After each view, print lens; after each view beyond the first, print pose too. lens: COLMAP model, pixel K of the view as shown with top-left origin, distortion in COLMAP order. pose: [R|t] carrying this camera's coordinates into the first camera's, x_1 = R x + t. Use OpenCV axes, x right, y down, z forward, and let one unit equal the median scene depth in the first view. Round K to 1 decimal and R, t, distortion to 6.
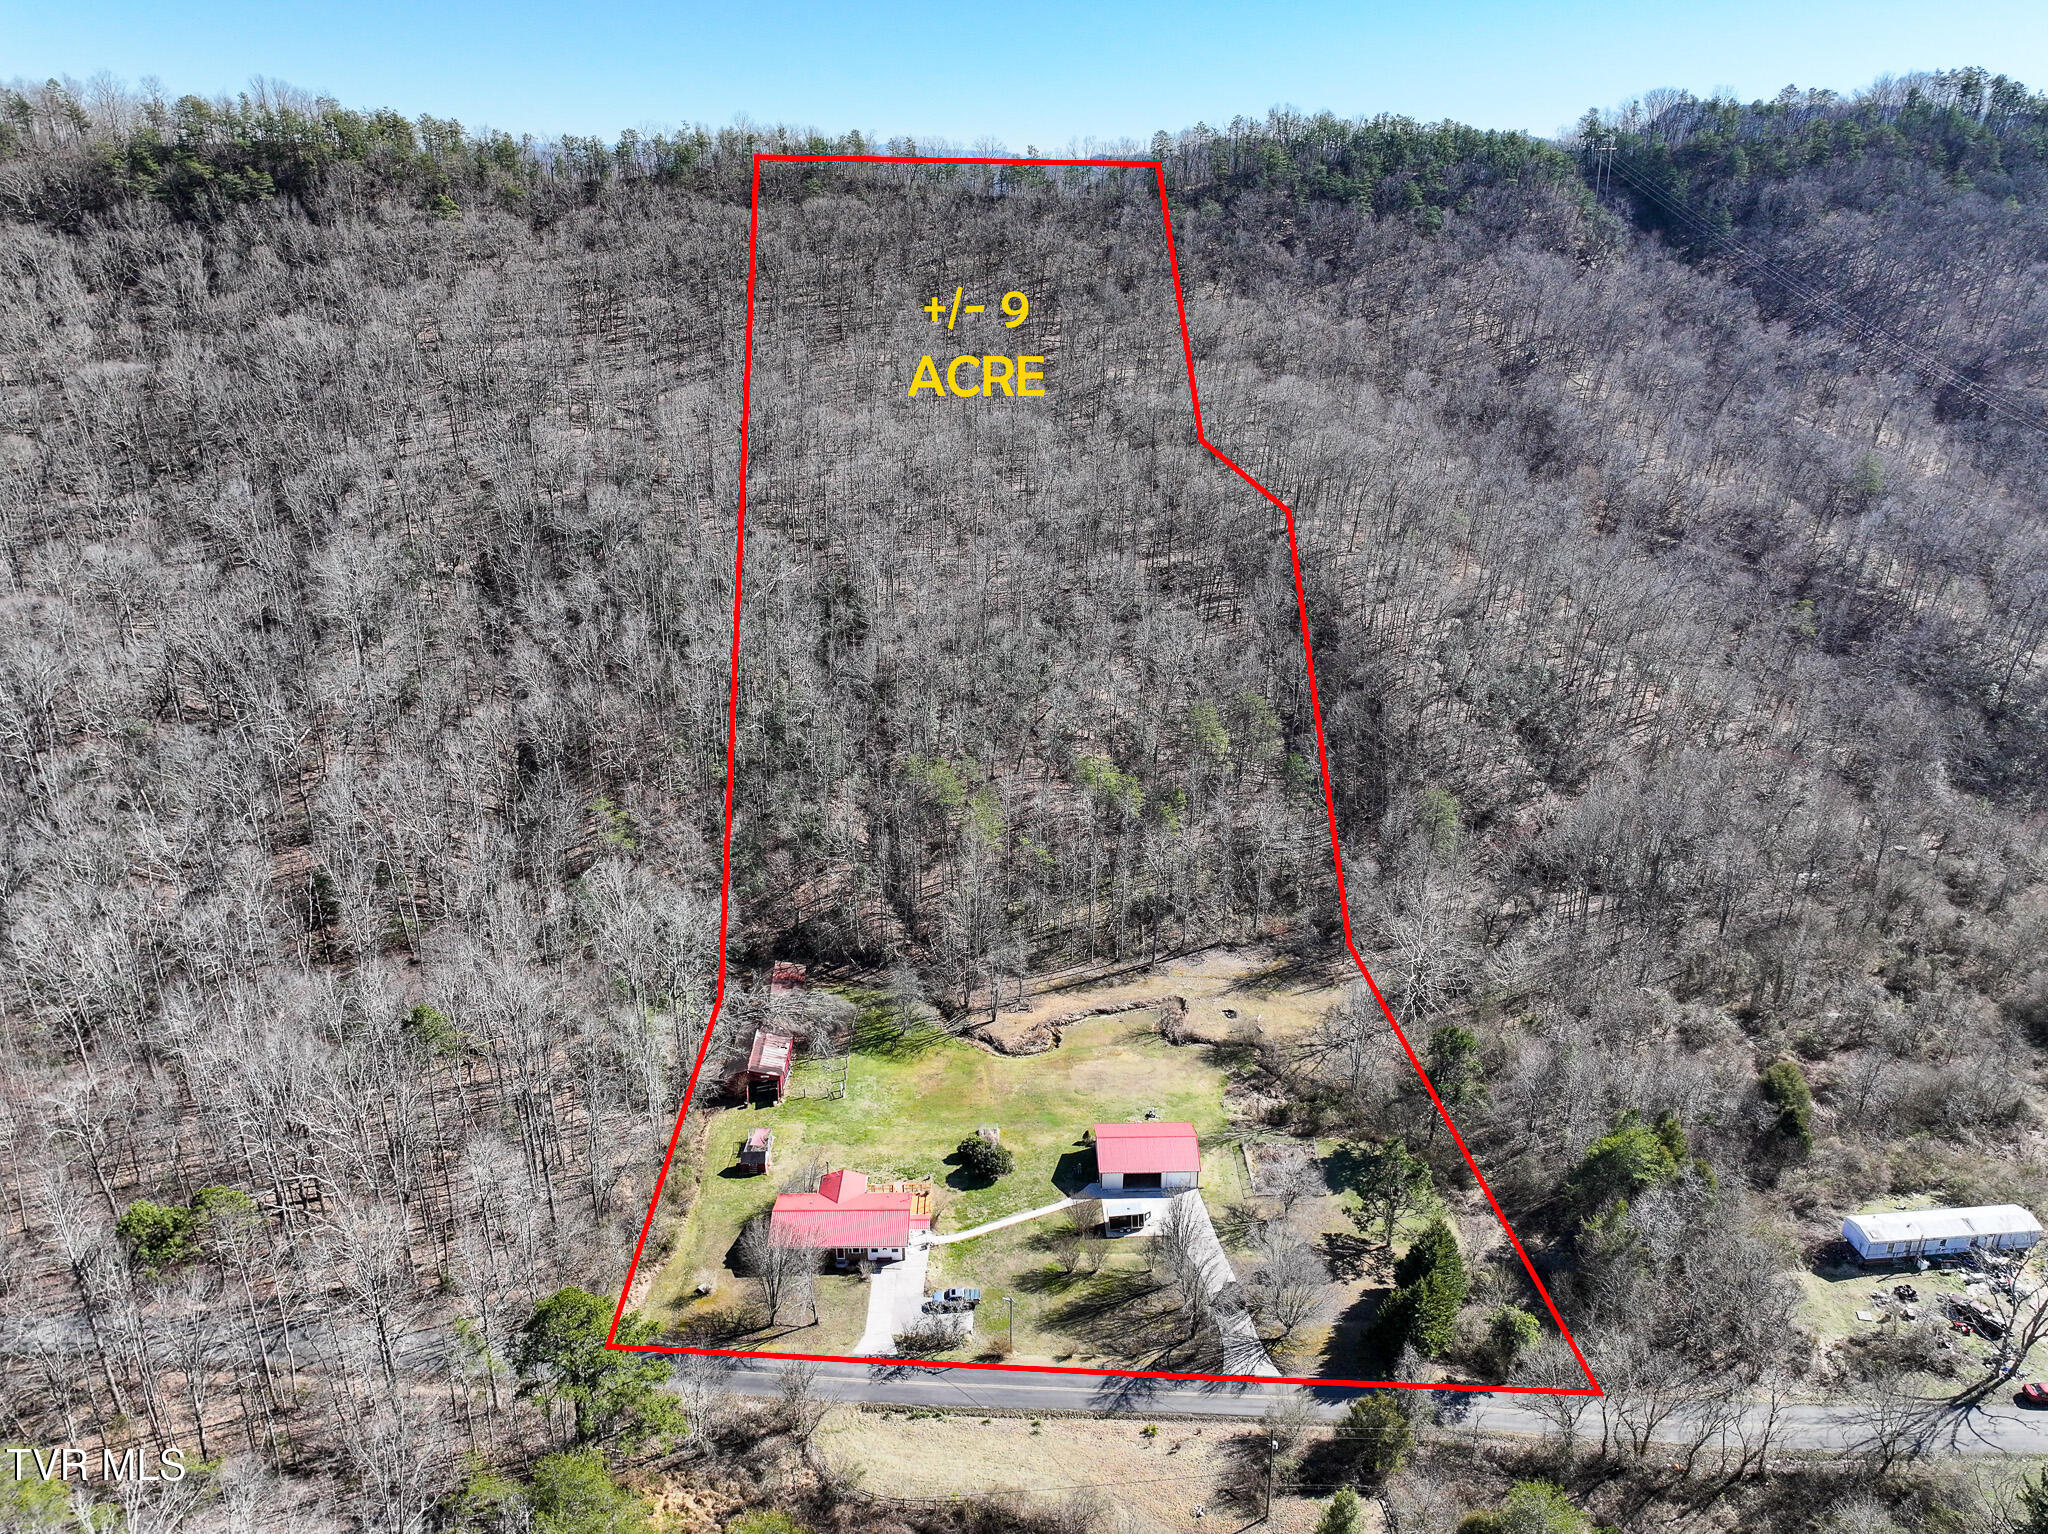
lens RADIAL K [[1433.9, 0, 1031.8], [0, 1433.9, 758.8], [0, 0, 1]] dist [-0.002367, 0.019950]
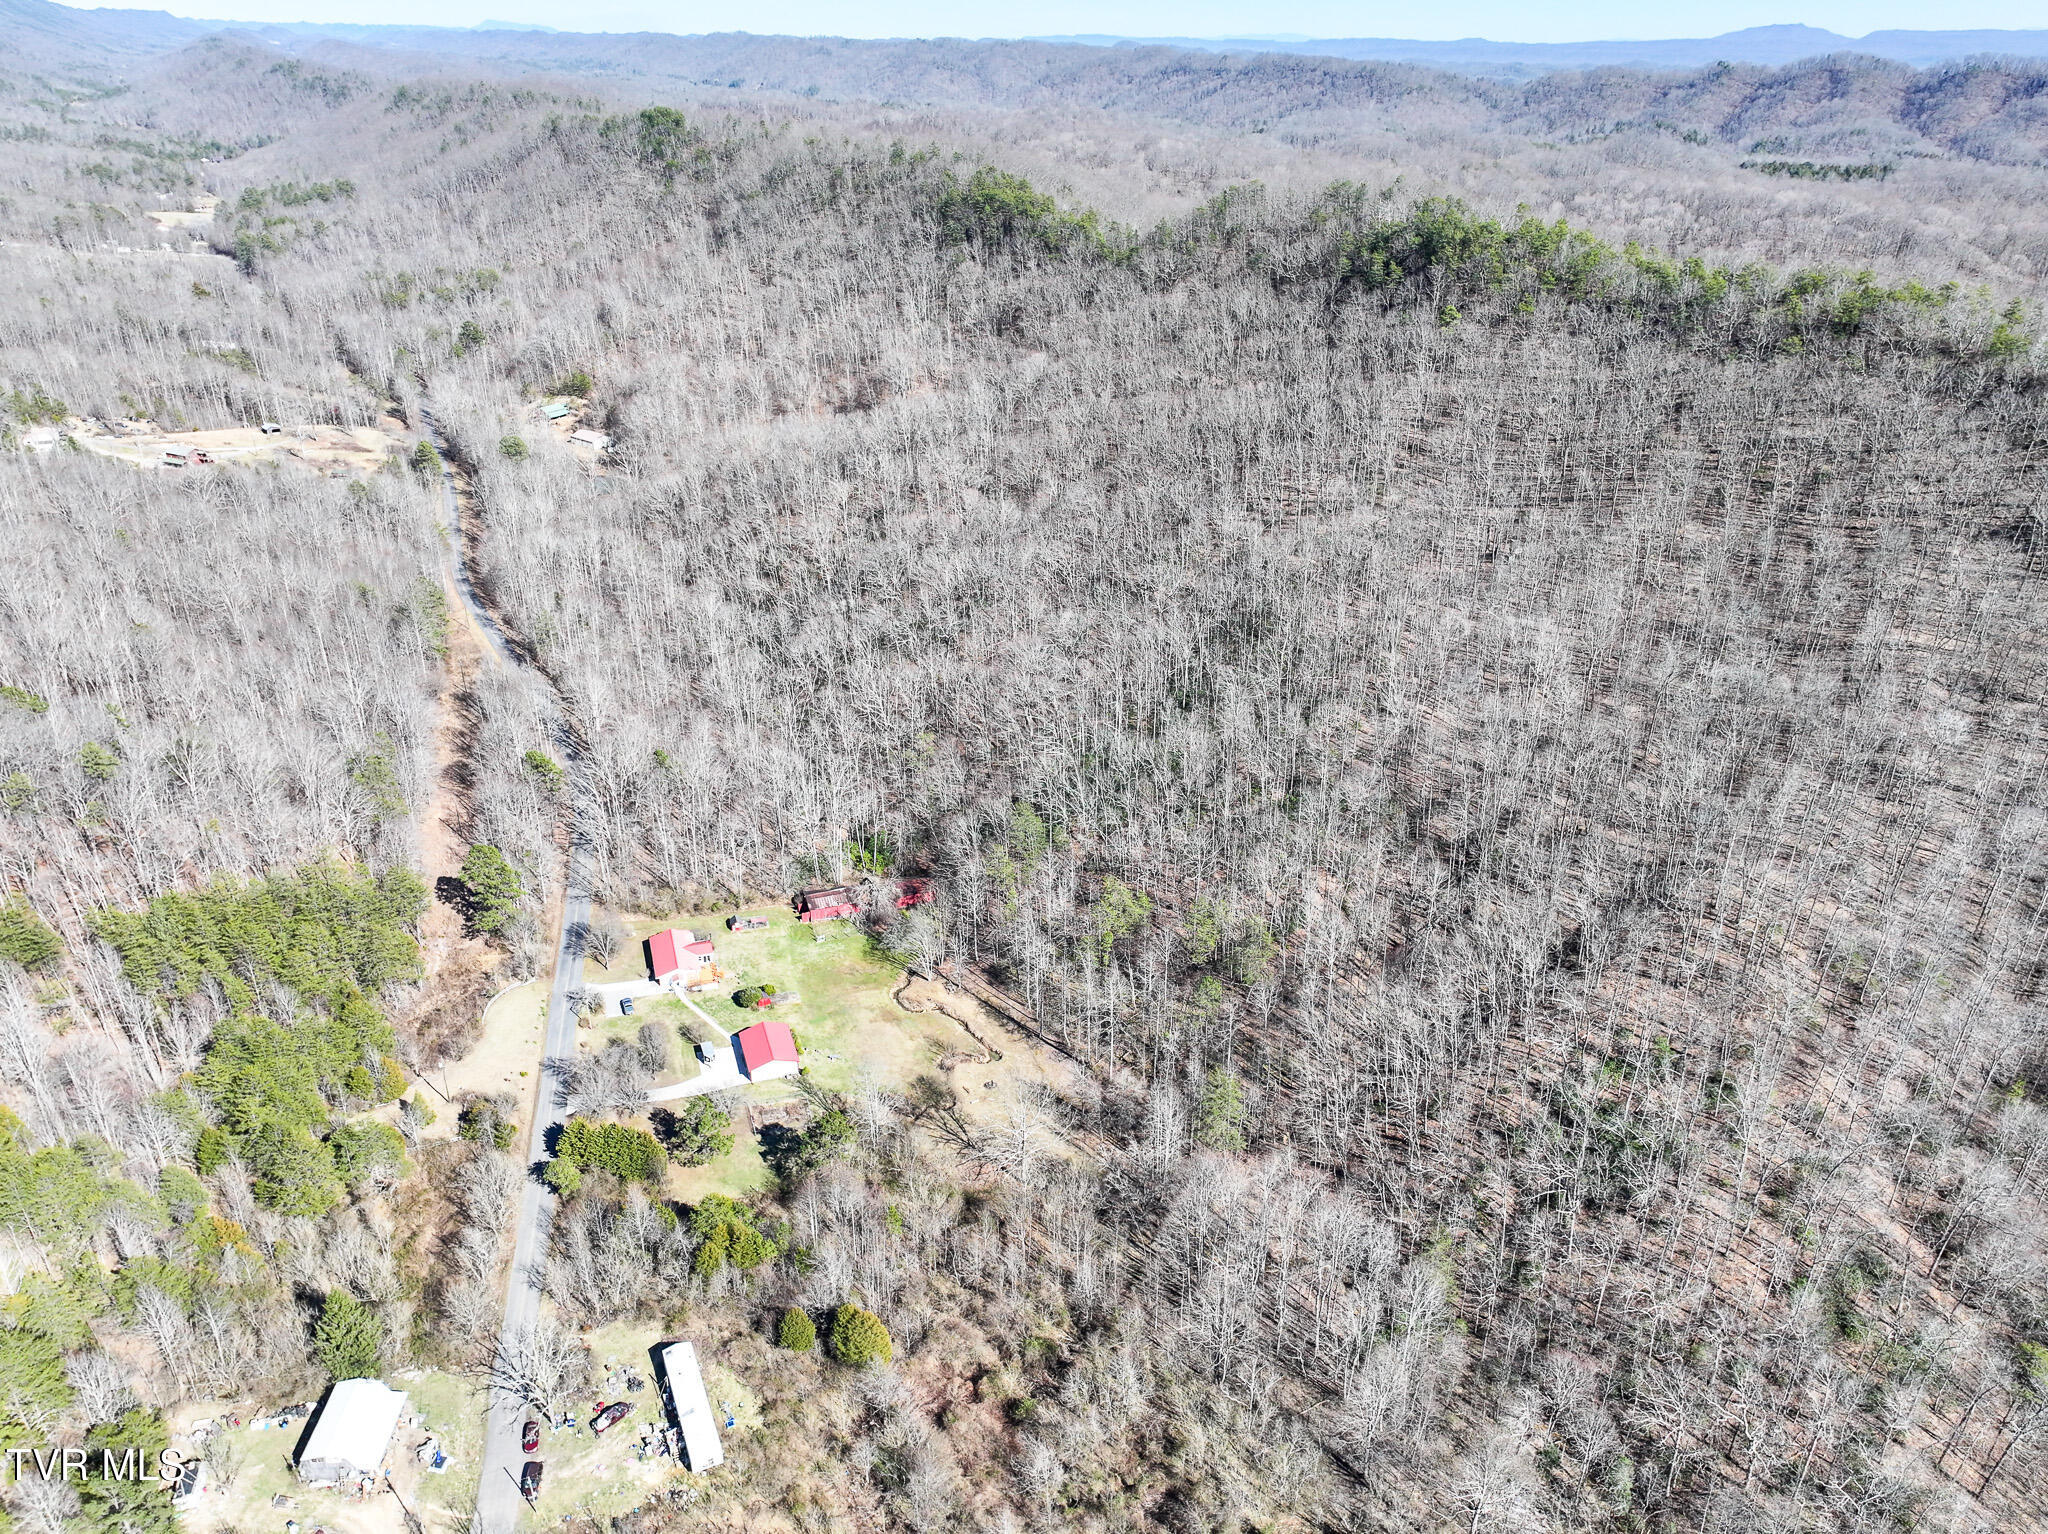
lens RADIAL K [[1433.9, 0, 1025.8], [0, 1433.9, 778.0], [0, 0, 1]] dist [-0.002367, 0.019950]
pose [[0.297128, 0.431943, -0.851552, 1.160130], [-0.372395, 0.873628, 0.313202, -0.490838], [0.879225, 0.224053, 0.420432, 0.451210]]
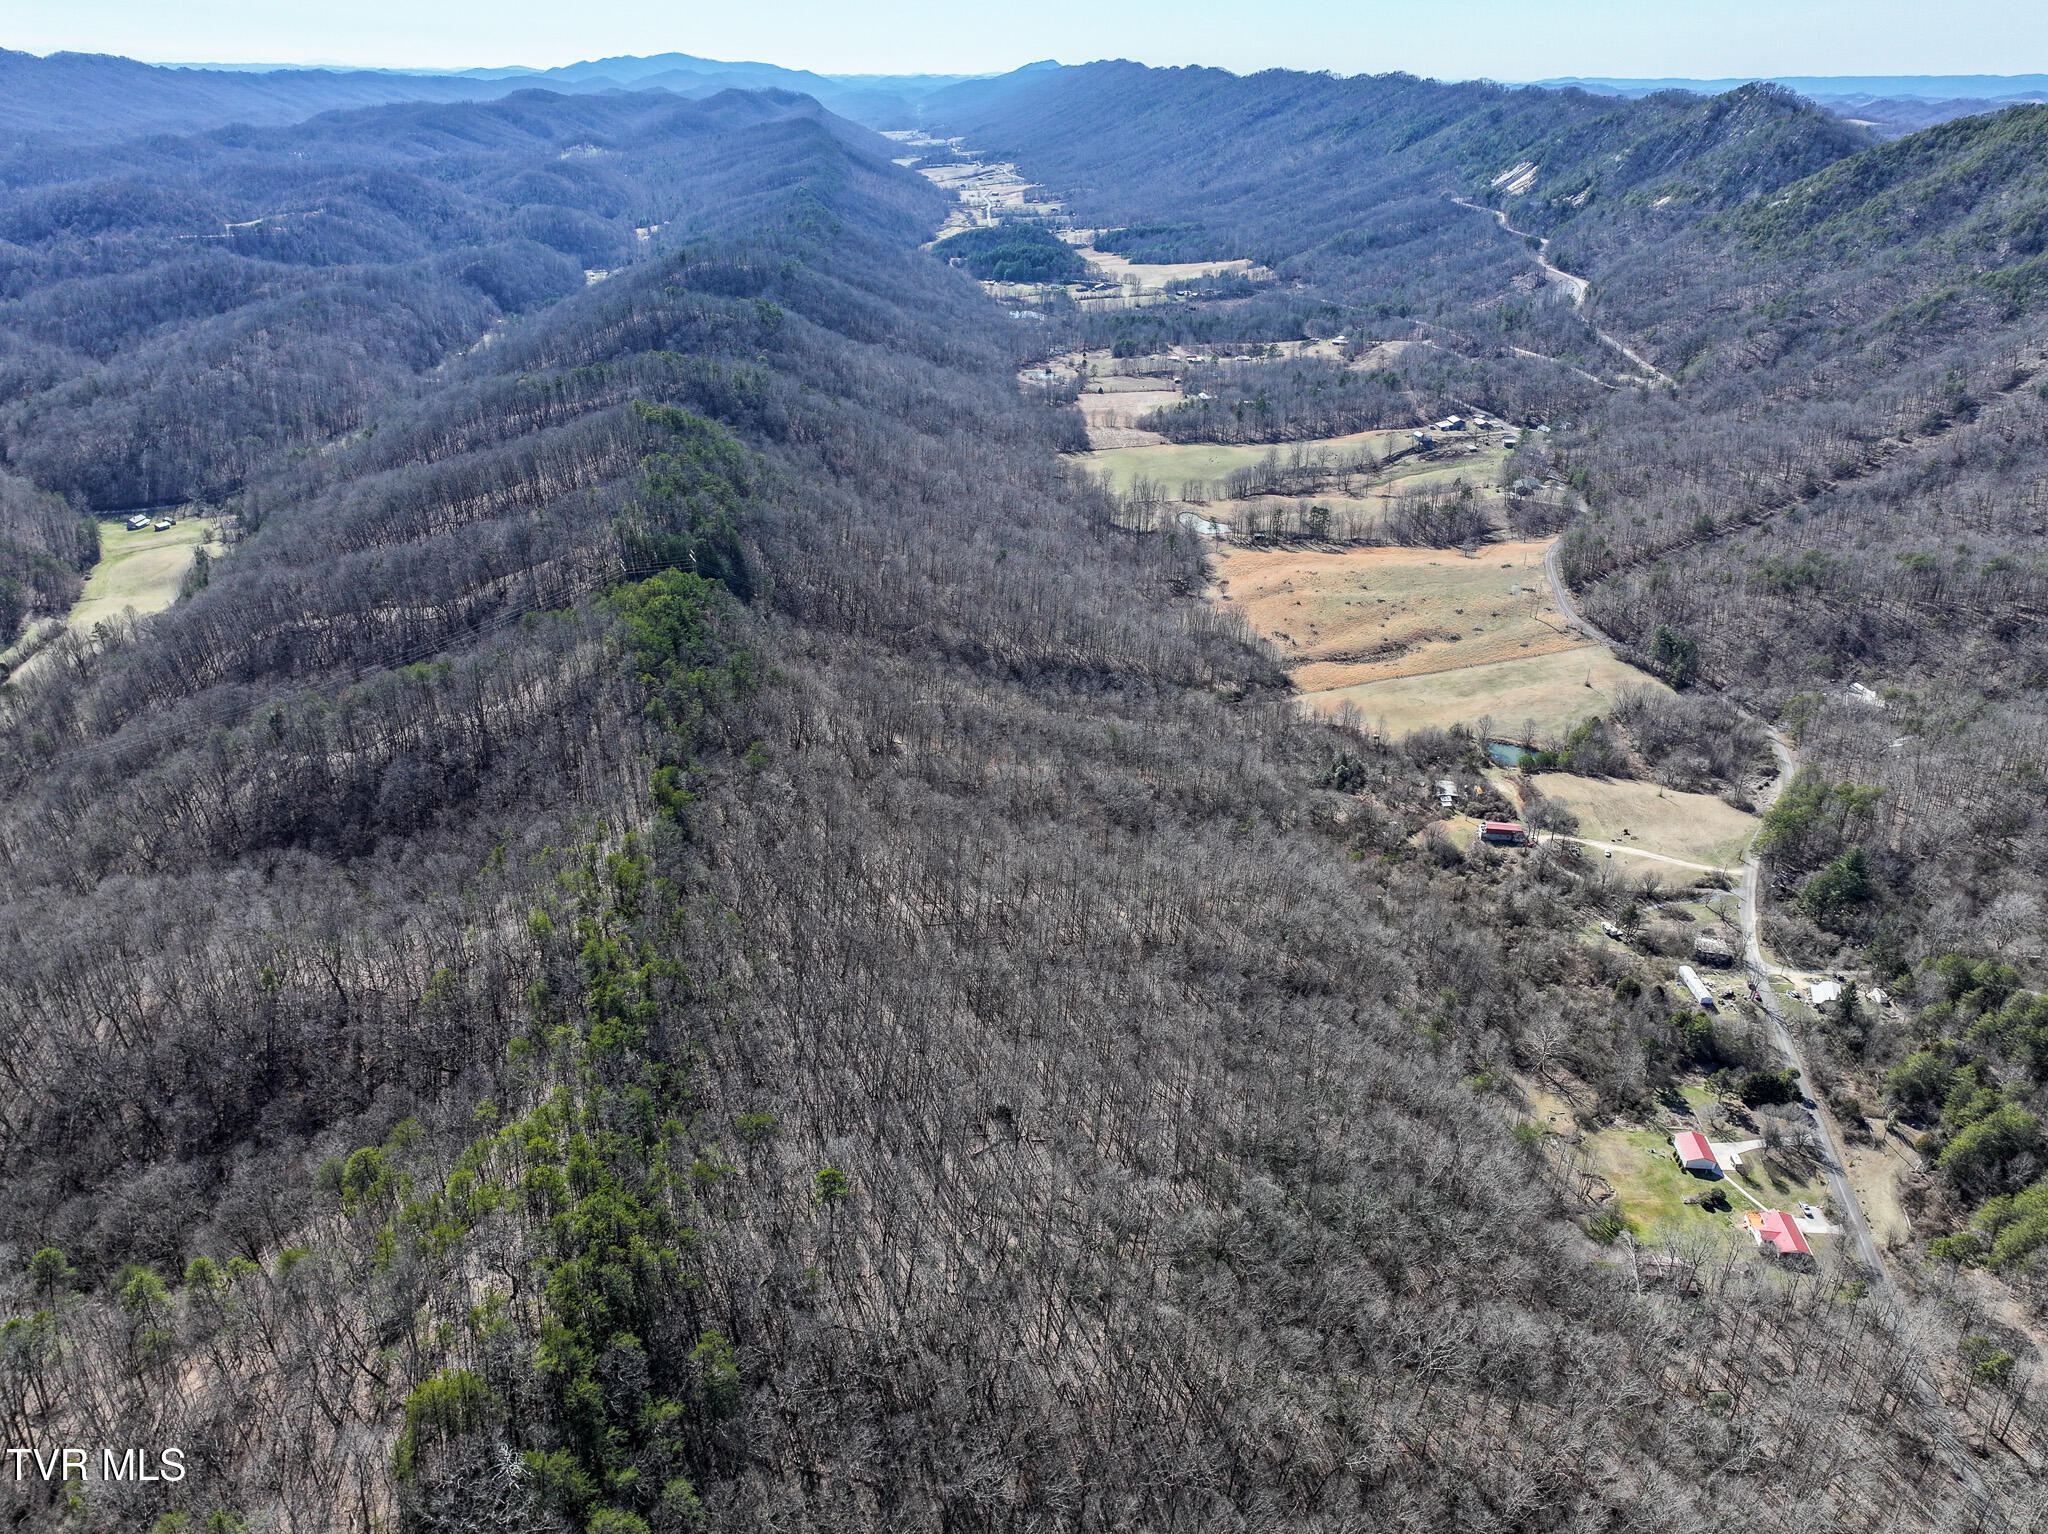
lens RADIAL K [[1433.9, 0, 1034.9], [0, 1433.9, 769.2], [0, 0, 1]] dist [-0.002367, 0.019950]
pose [[0.120777, -0.442434, 0.888631, -1.732833], [0.370706, 0.850524, 0.373077, -1.441081], [-0.920864, 0.284362, 0.266736, 1.034016]]
